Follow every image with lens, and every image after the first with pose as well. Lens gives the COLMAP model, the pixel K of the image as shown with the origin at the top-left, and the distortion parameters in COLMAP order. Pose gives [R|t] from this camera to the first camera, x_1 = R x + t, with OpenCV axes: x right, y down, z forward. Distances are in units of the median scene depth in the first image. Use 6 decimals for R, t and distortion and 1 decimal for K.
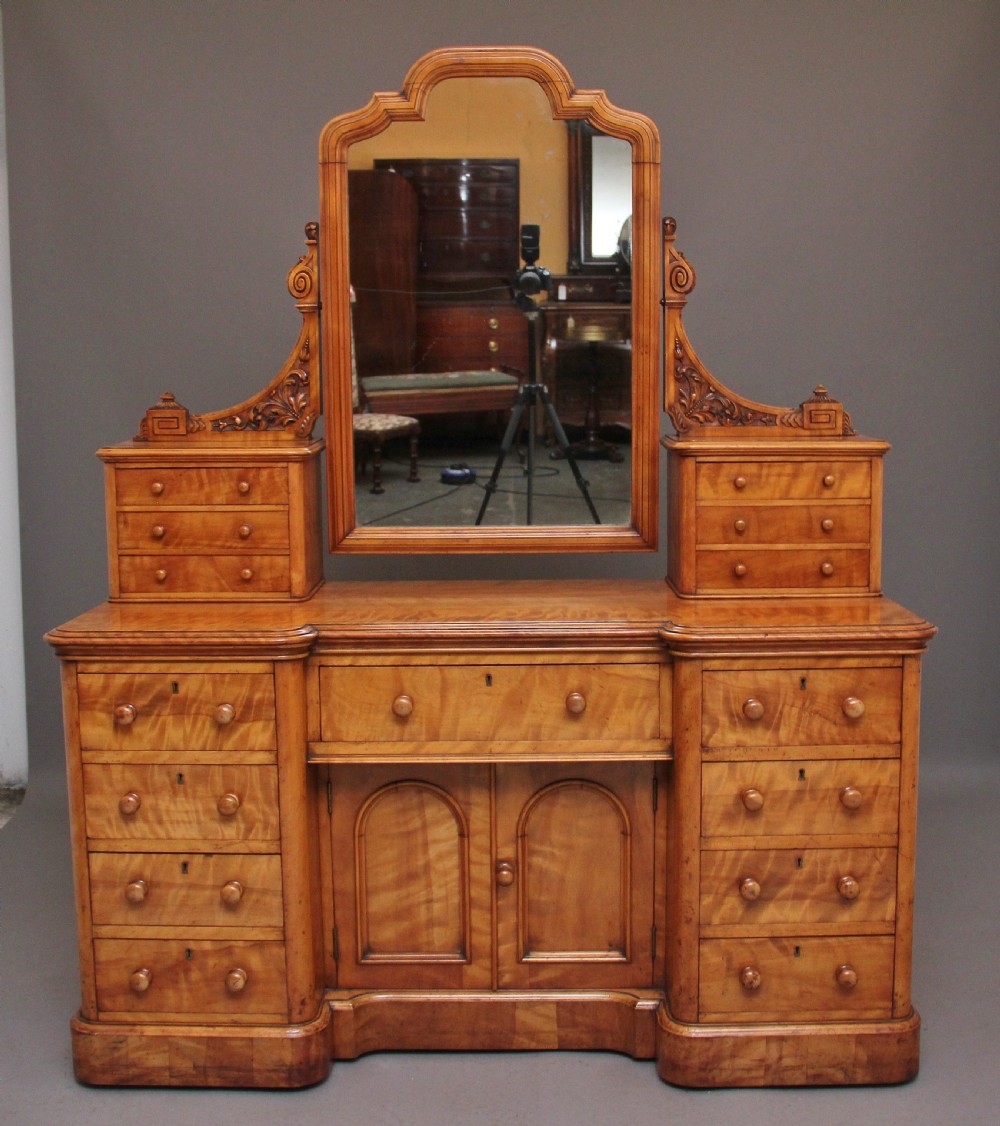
lens RADIAL K [[1477.5, 0, 483.4], [0, 1477.5, 576.5], [0, 0, 1]] dist [-0.123402, 0.000000]
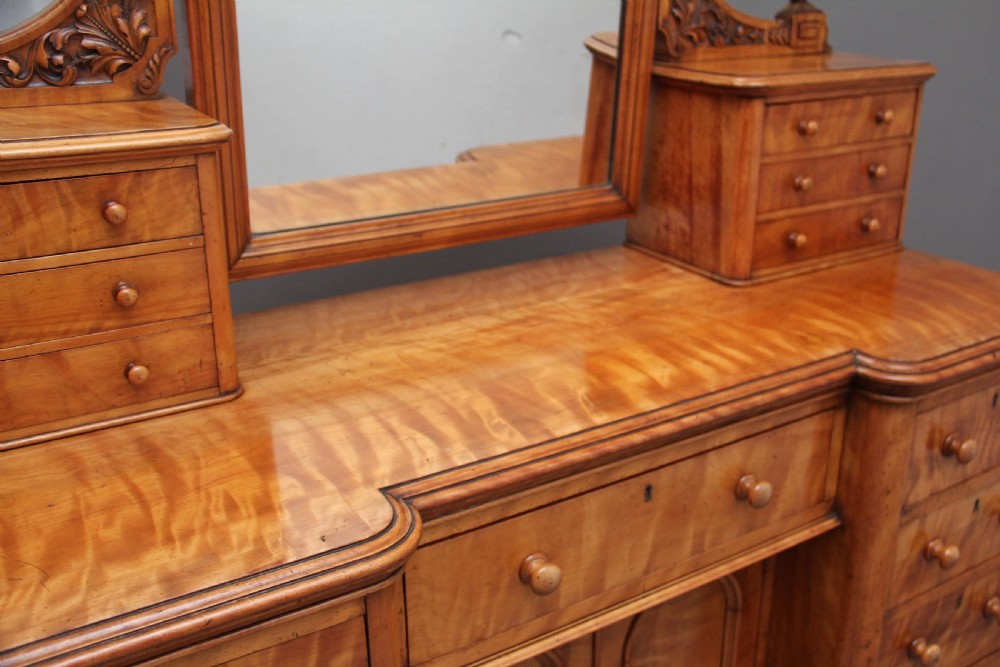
lens RADIAL K [[987.4, 0, 526.3], [0, 987.4, 329.5], [0, 0, 1]] dist [-0.029109, 0.000000]
pose [[0.831609, -0.184005, 0.523993, -0.245711], [0.062182, 0.968435, 0.241387, -0.101469], [-0.551869, -0.168157, 0.816801, 0.691899]]
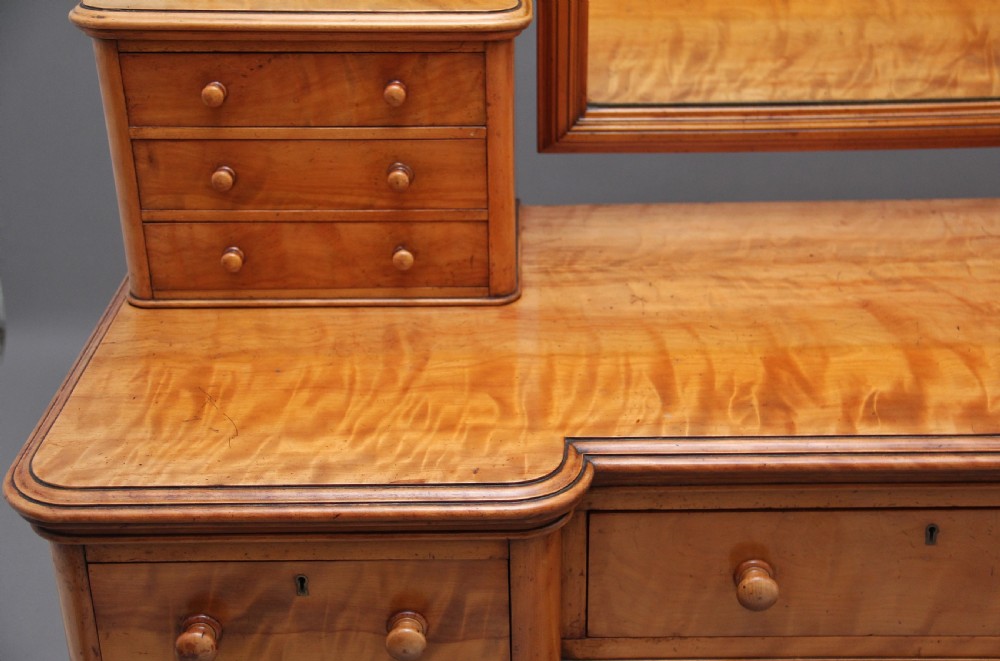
lens RADIAL K [[1442.7, 0, 517.5], [0, 1442.7, 332.6], [0, 0, 1]] dist [0.067259, 0.000000]
pose [[0.999590, -0.013037, 0.025500, -0.145766], [0.003944, 0.944559, 0.328317, -0.153582], [-0.028366, -0.328082, 0.944223, 0.561867]]
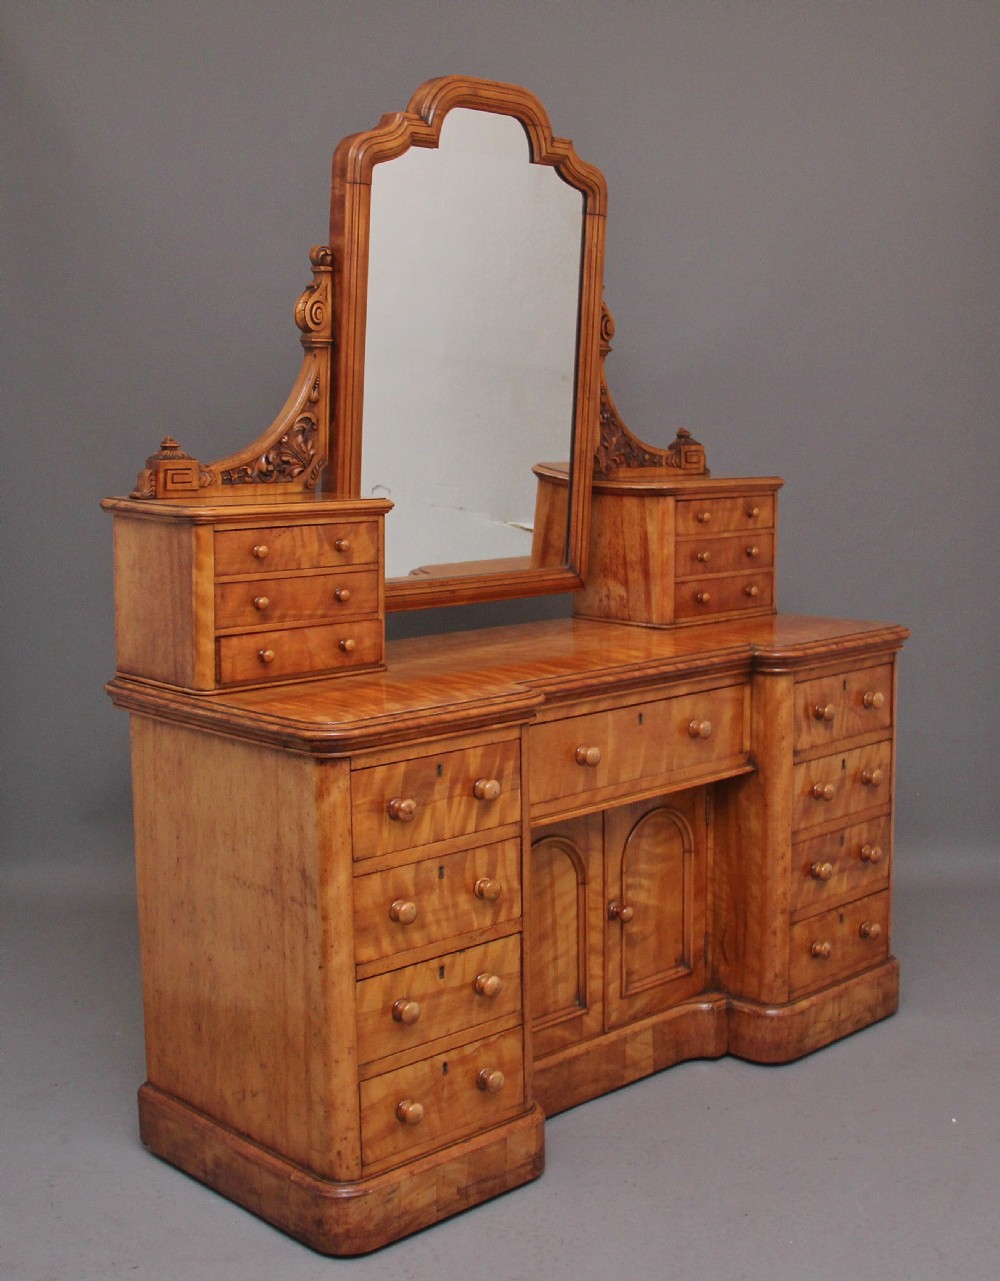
lens RADIAL K [[1640.8, 0, 506.5], [0, 1640.8, 648.8], [0, 0, 1]] dist [-0.150426, 0.000000]
pose [[0.705710, -0.094704, 0.702142, -0.844317], [0.093822, 0.994790, 0.039877, -0.031449], [-0.702261, 0.037735, 0.710919, 0.258350]]
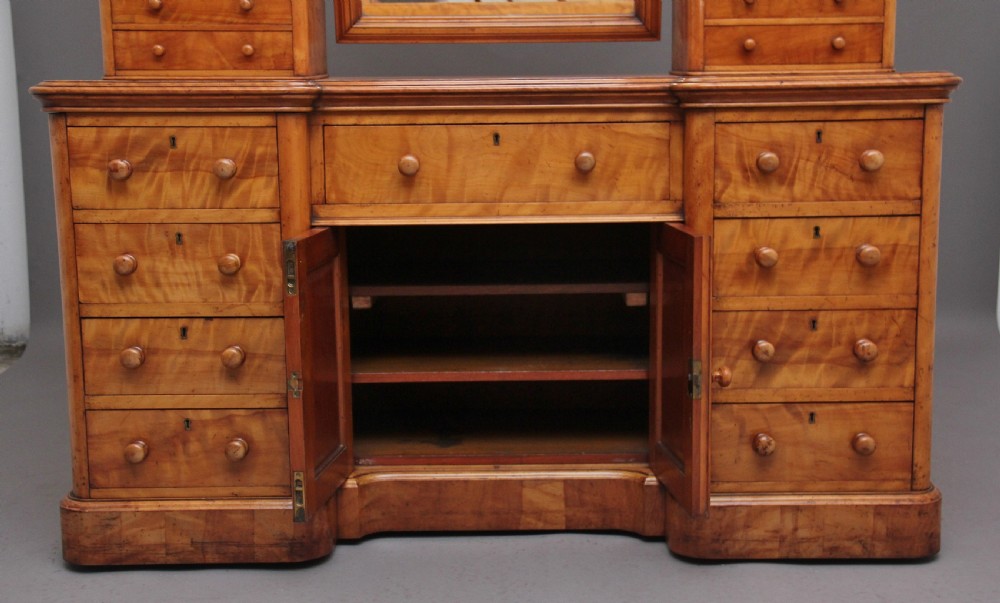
lens RADIAL K [[1344.7, 0, 502.7], [0, 1344.7, 299.1], [0, 0, 1]] dist [0.079603, 0.000000]
pose [[0.999769, -0.000879, 0.021491, -0.011481], [0.000140, 0.999410, 0.034345, 0.144456], [-0.021509, -0.034334, 0.999179, 0.098967]]
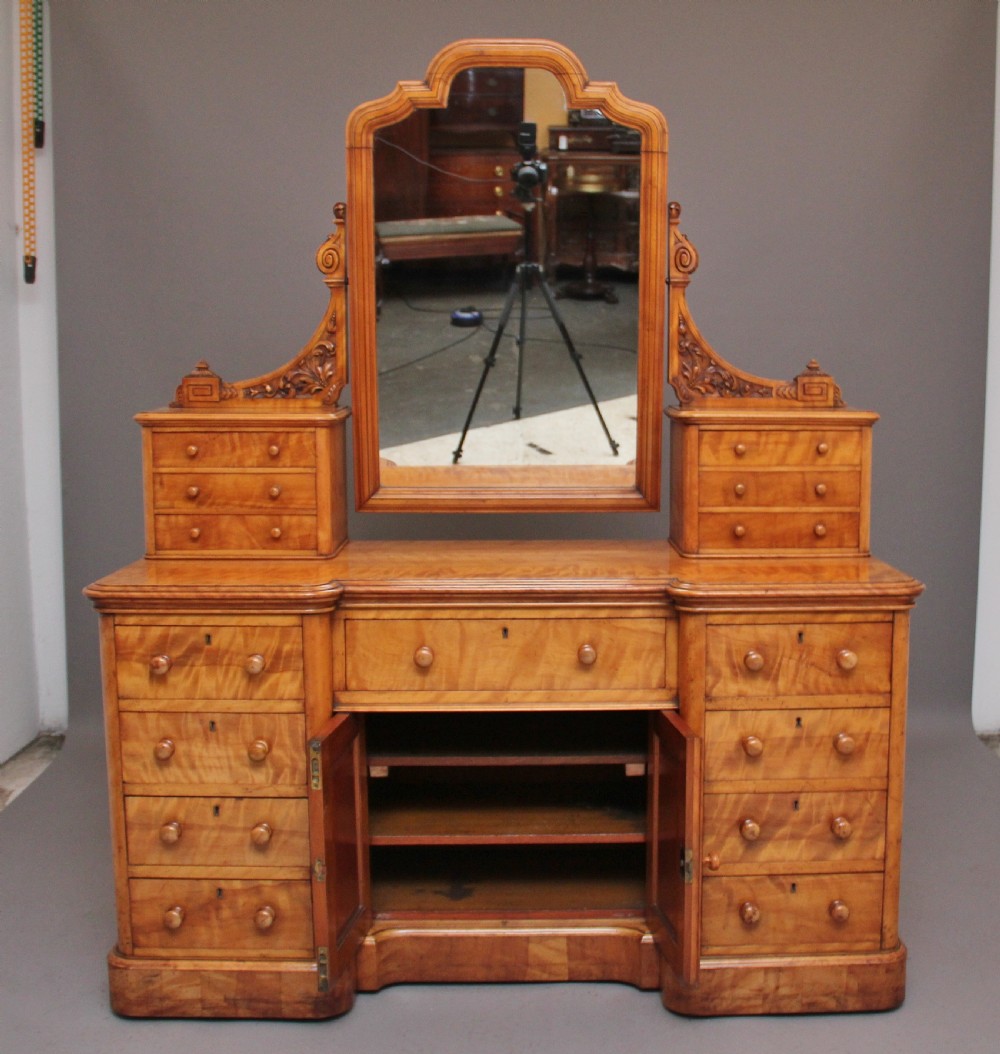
lens RADIAL K [[1343.9, 0, 540.9], [0, 1343.9, 530.5], [0, 0, 1]] dist [-0.130133, 0.000000]
pose [[0.999167, 0.004965, 0.040497, -0.010104], [-0.004621, 0.999952, -0.008599, 0.004452], [-0.040537, 0.008405, 0.999143, 0.034270]]
